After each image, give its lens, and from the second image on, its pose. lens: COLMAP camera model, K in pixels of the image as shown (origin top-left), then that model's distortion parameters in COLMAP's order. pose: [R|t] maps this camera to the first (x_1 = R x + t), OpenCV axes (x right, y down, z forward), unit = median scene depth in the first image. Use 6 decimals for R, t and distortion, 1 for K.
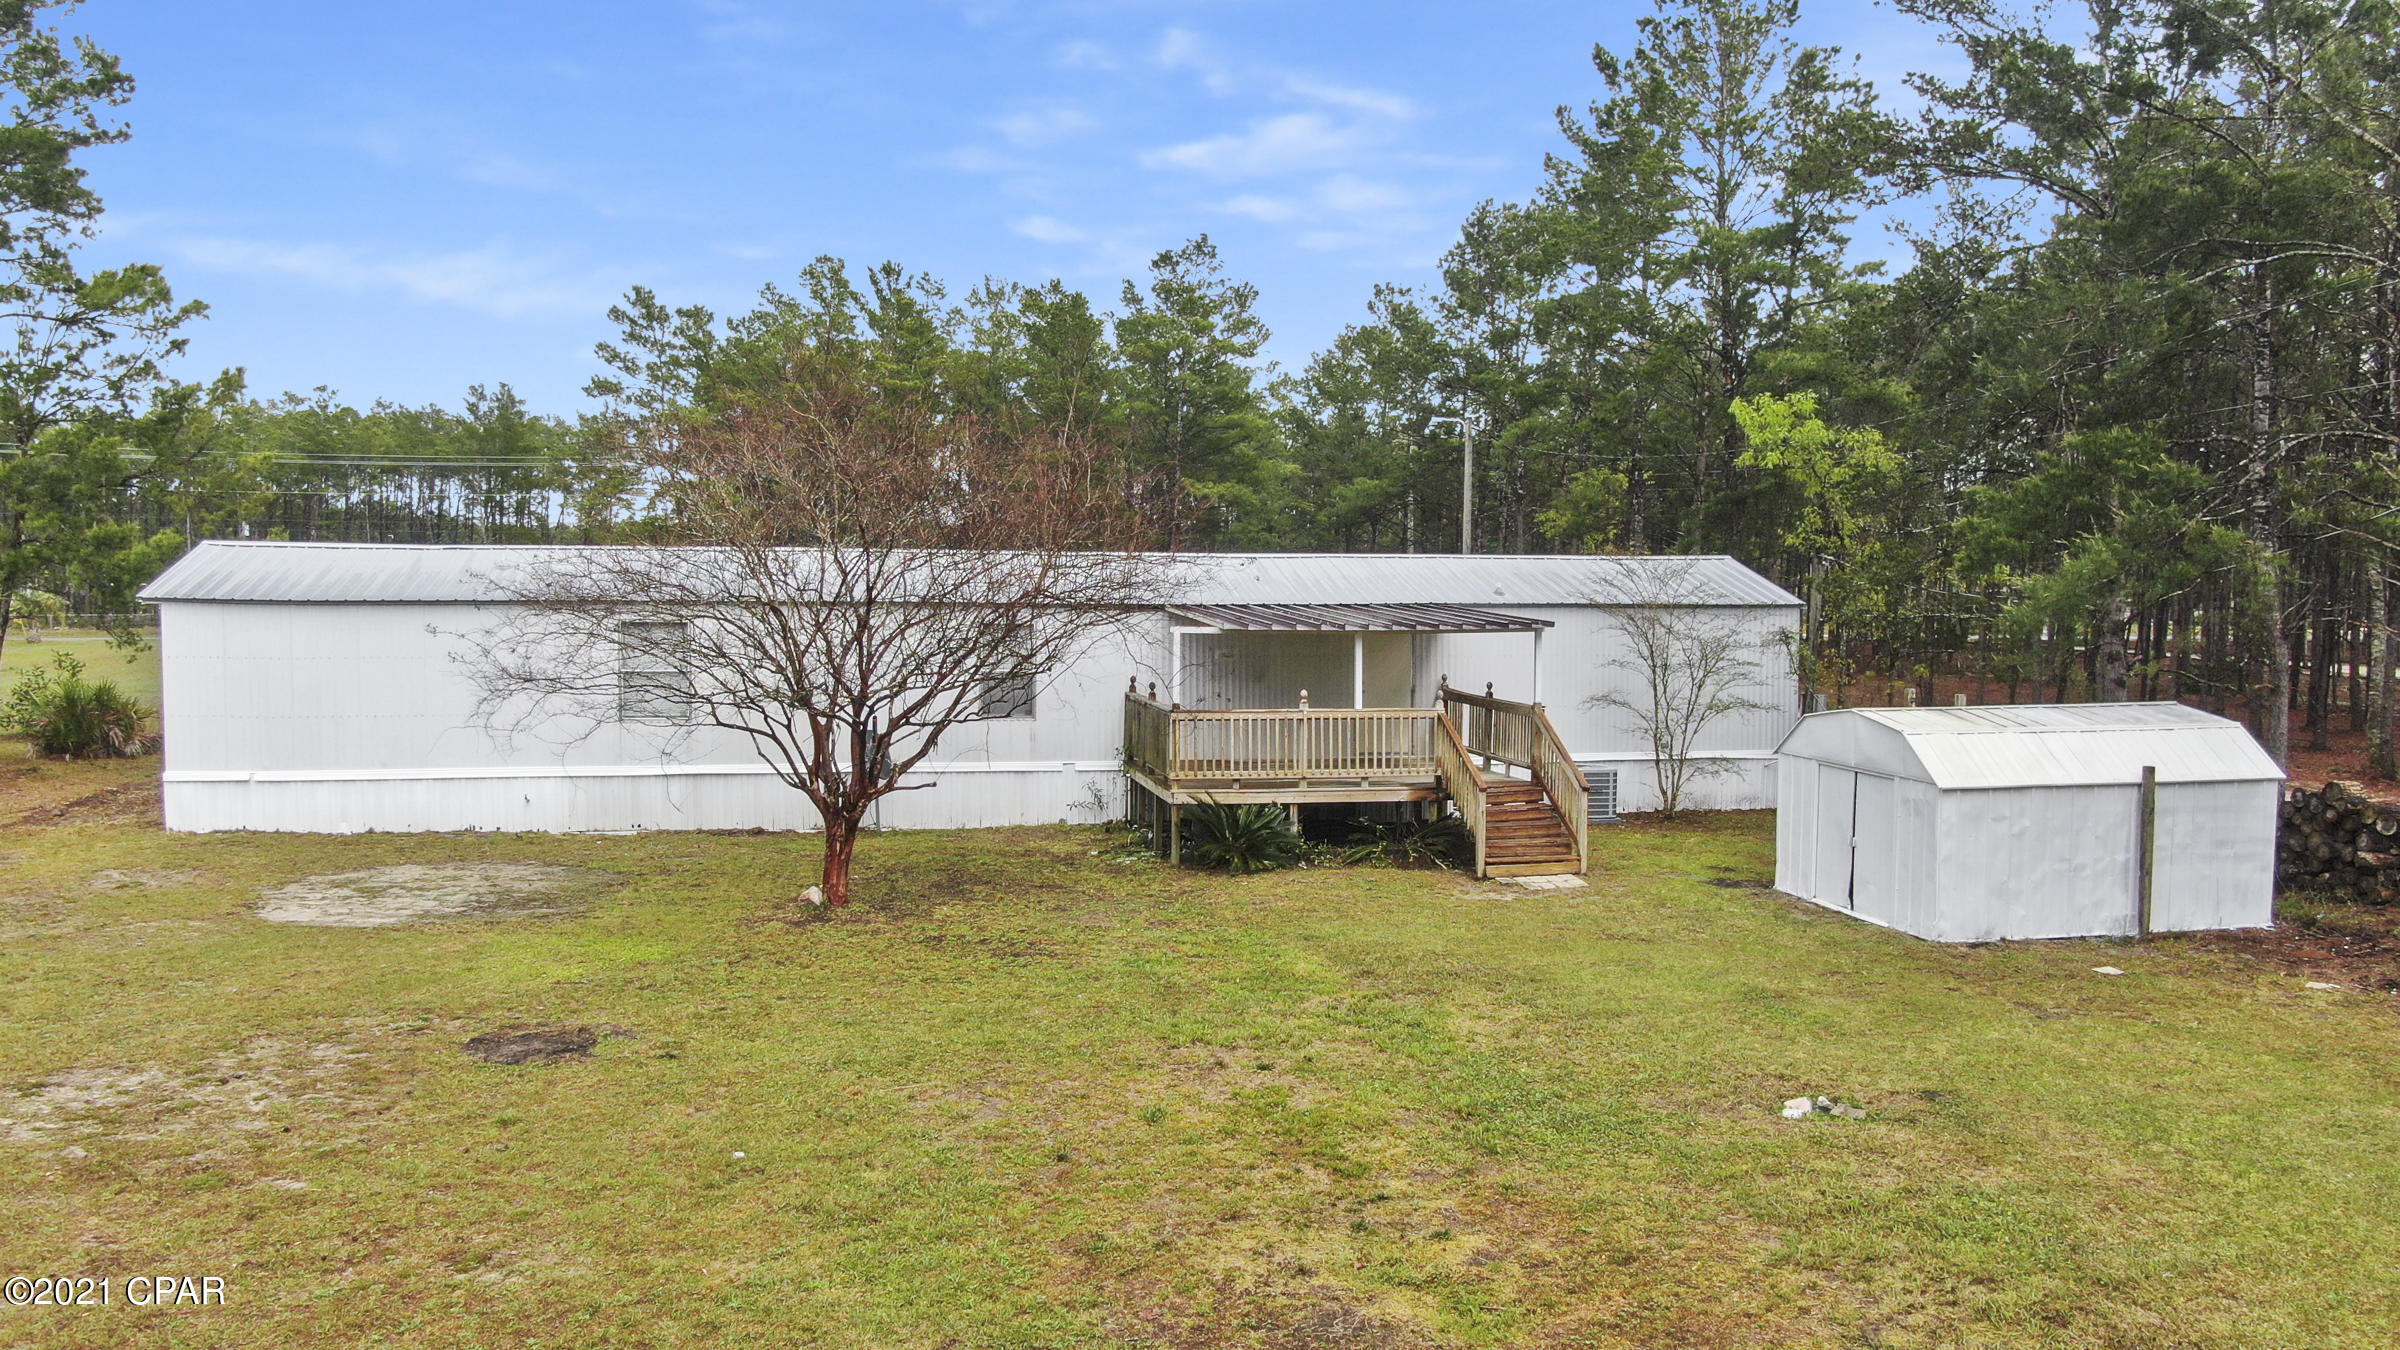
lens RADIAL K [[1748.8, 0, 1198.2], [0, 1748.8, 679.9], [0, 0, 1]] dist [-0.002380, -0.000637]
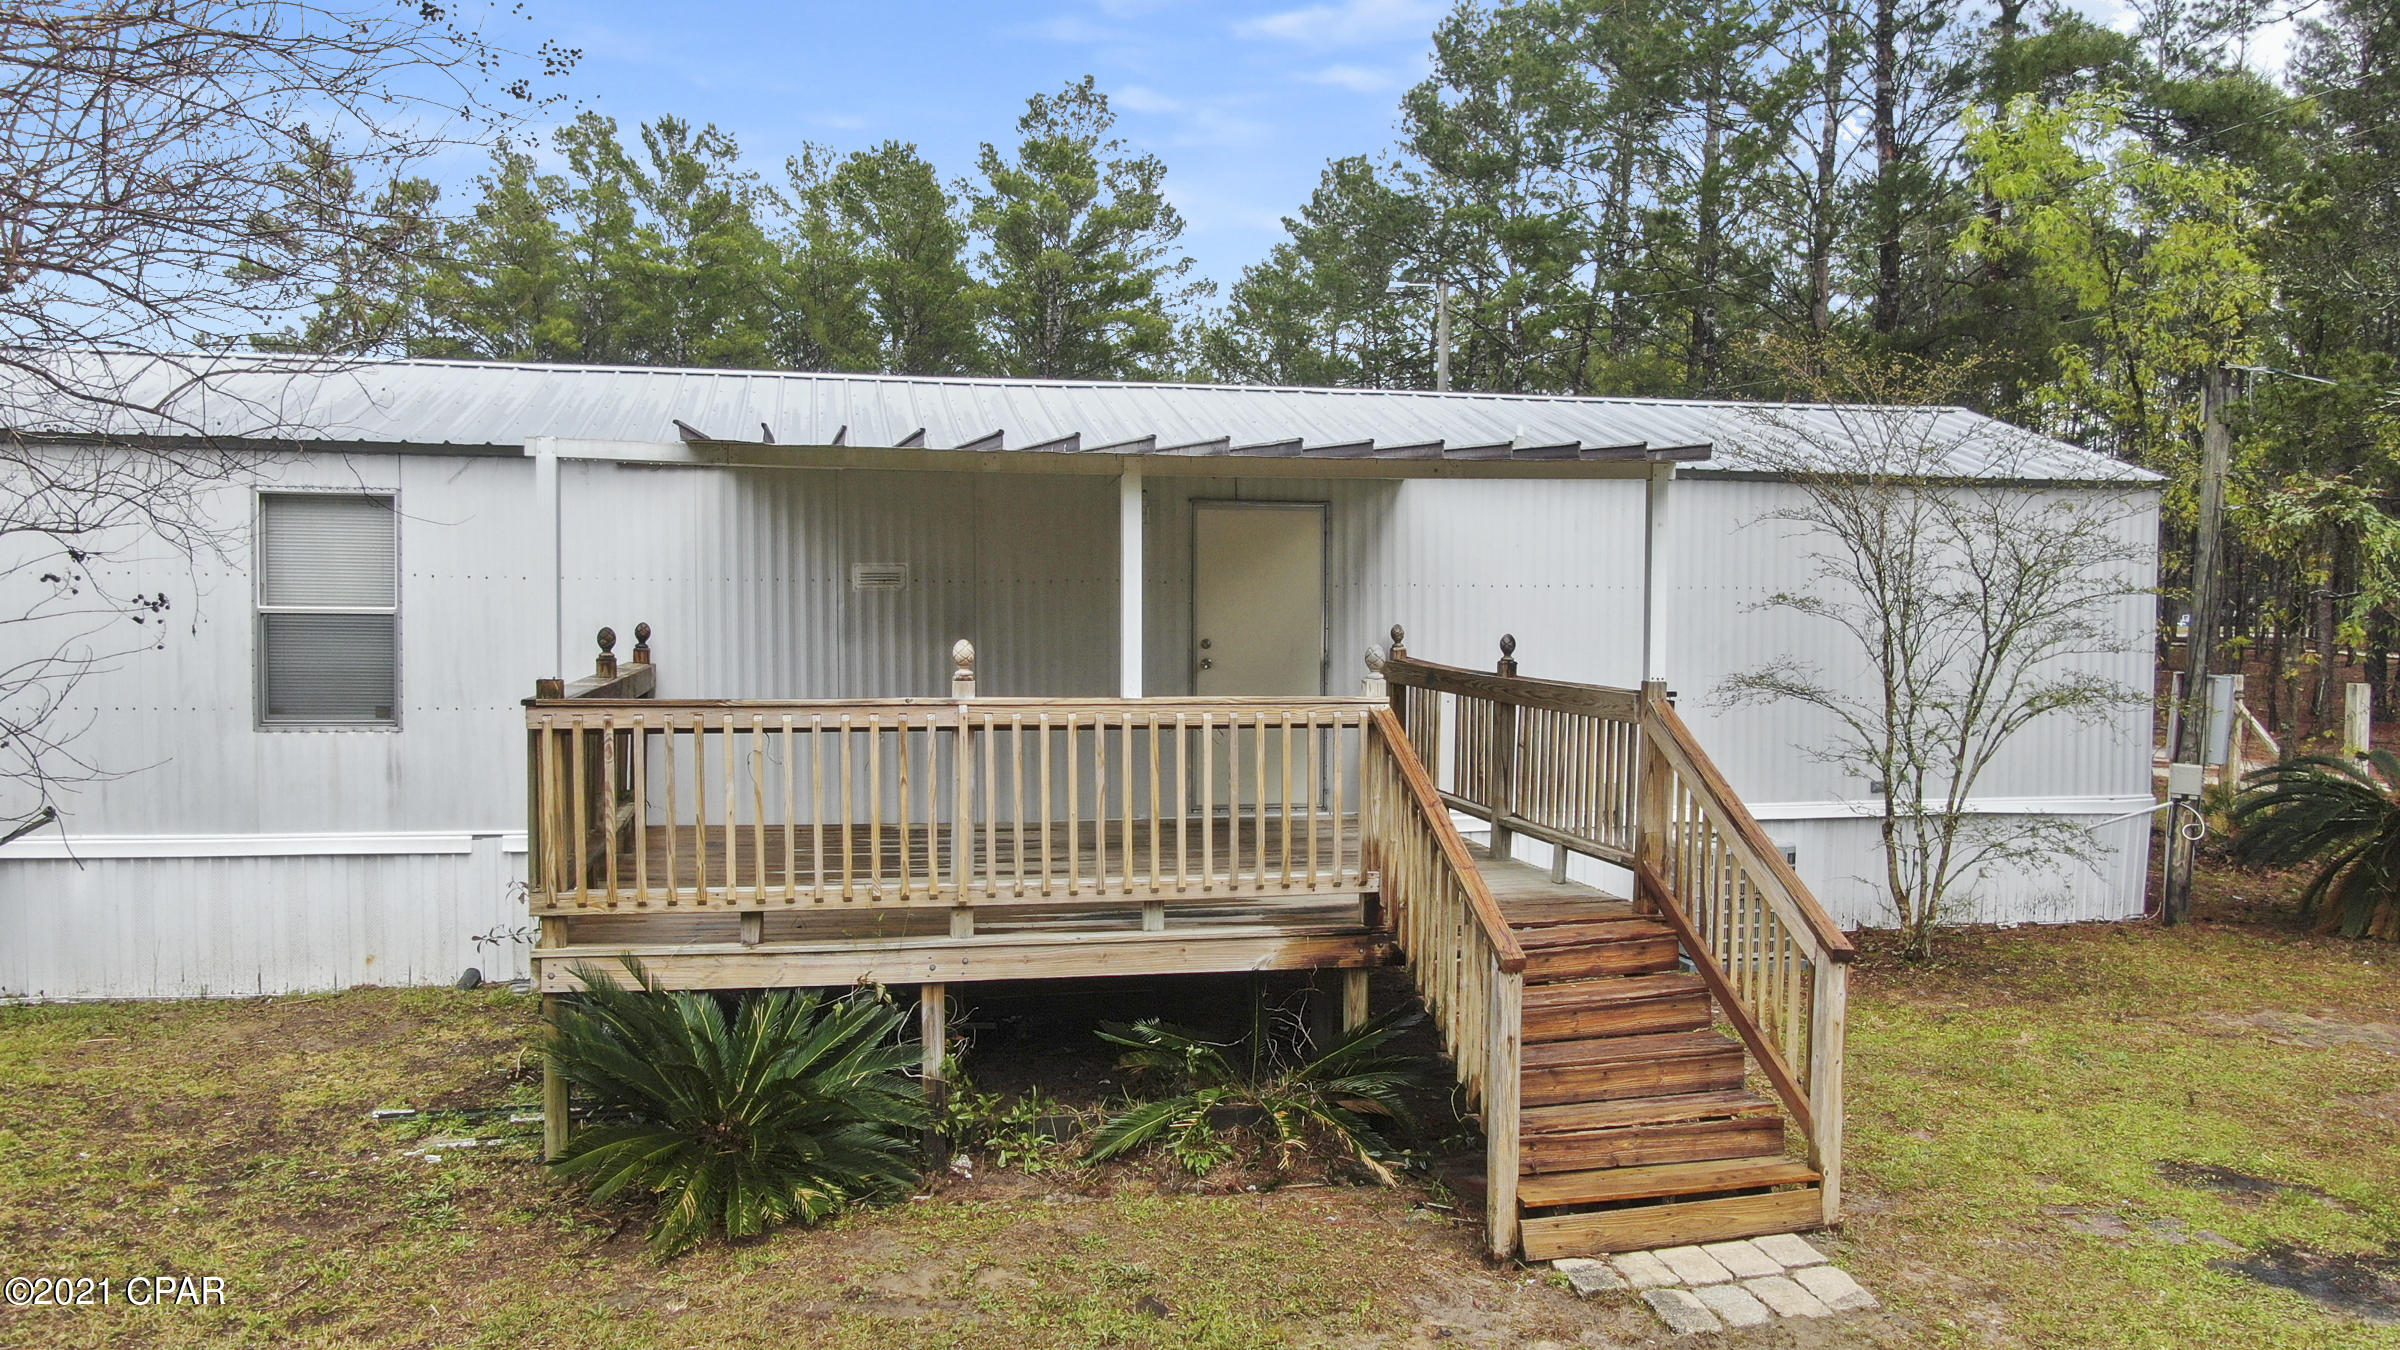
lens RADIAL K [[1748.8, 0, 1201.3], [0, 1748.8, 673.8], [0, 0, 1]] dist [-0.002380, -0.000637]
pose [[0.999836, 0.001071, 0.018092, 0.089127], [-0.000907, 0.999958, -0.009084, 0.013623], [-0.018101, 0.009066, 0.999795, 0.598877]]
